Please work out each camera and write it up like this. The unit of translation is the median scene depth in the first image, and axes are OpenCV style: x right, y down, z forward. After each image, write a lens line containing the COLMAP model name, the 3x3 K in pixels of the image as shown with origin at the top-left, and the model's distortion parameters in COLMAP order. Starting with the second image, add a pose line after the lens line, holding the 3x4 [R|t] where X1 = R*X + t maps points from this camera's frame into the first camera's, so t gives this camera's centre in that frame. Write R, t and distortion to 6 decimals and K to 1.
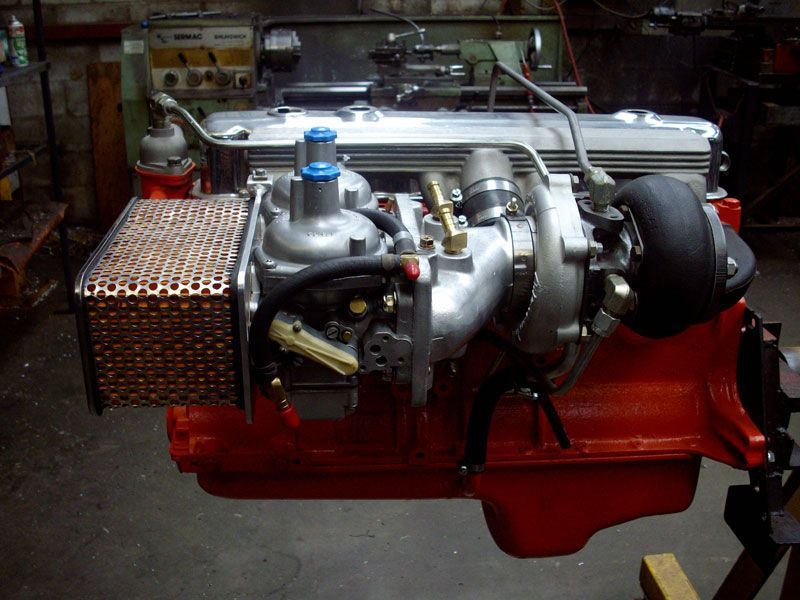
lens RADIAL K [[863.9, 0, 417.2], [0, 863.9, 290.5], [0, 0, 1]] dist [-0.125606, 0.000000]
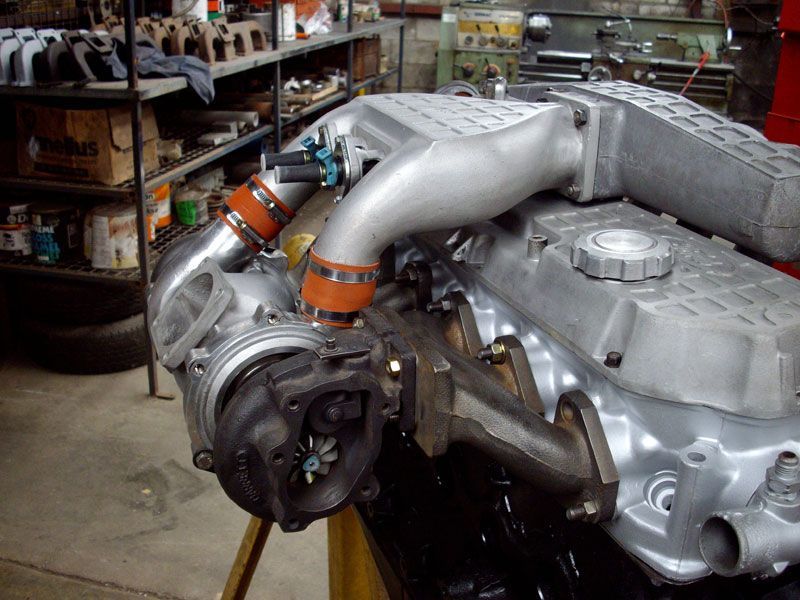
lens RADIAL K [[863.9, 0, 406.6], [0, 863.9, 289.8], [0, 0, 1]] dist [-0.125606, 0.000000]
pose [[0.963513, 0.128019, -0.235062, 0.041360], [-0.128143, 0.991645, 0.014811, 0.220247], [0.234994, 0.015851, 0.971868, -0.621287]]
